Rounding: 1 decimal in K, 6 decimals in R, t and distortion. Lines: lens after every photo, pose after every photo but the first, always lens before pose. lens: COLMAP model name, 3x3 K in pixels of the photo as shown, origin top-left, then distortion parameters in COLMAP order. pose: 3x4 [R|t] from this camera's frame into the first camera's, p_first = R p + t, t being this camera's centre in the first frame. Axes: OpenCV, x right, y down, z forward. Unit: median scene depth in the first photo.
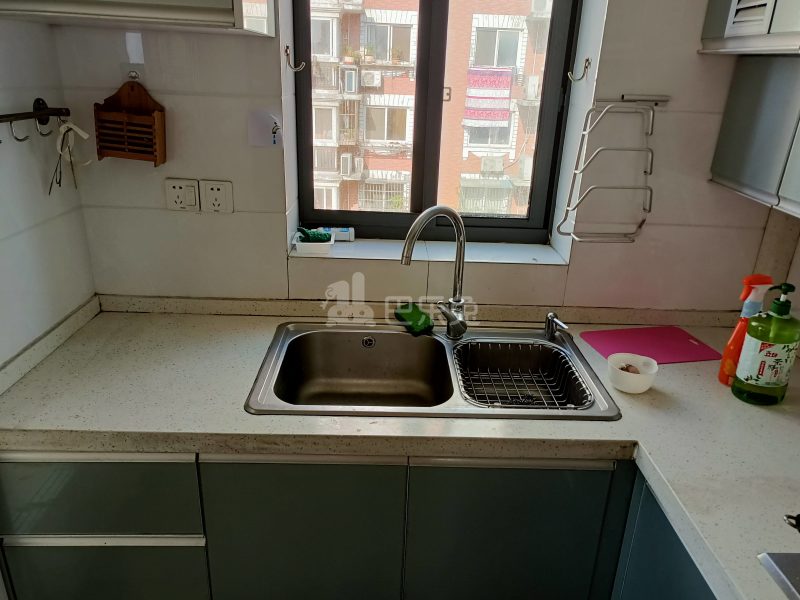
lens RADIAL K [[591.5, 0, 403.5], [0, 591.5, 299.3], [0, 0, 1]] dist [0.021367, 0.003351]
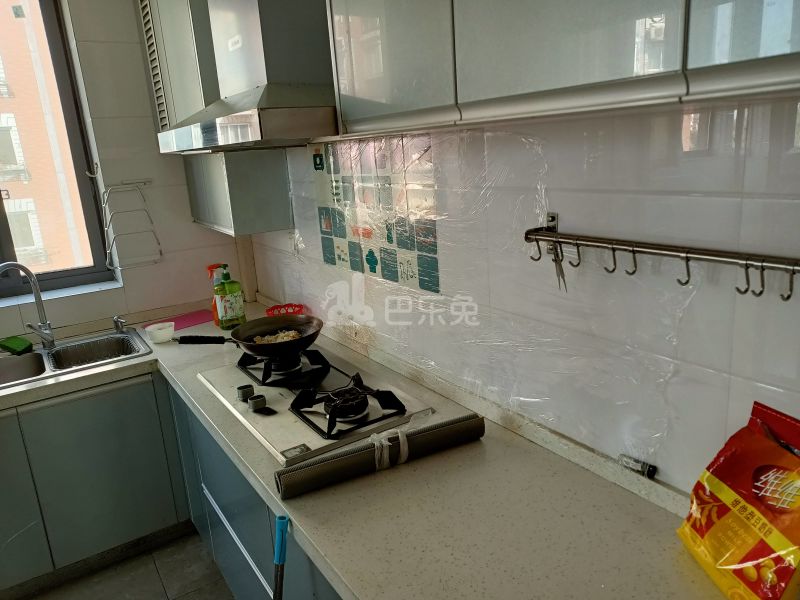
lens RADIAL K [[591.5, 0, 403.5], [0, 591.5, 299.3], [0, 0, 1]] dist [0.021367, 0.003351]
pose [[0.840604, -0.225146, 0.492641, 0.125333], [0.284986, 0.957290, -0.048779, 0.281947], [-0.460618, 0.181399, 0.868865, -0.764207]]
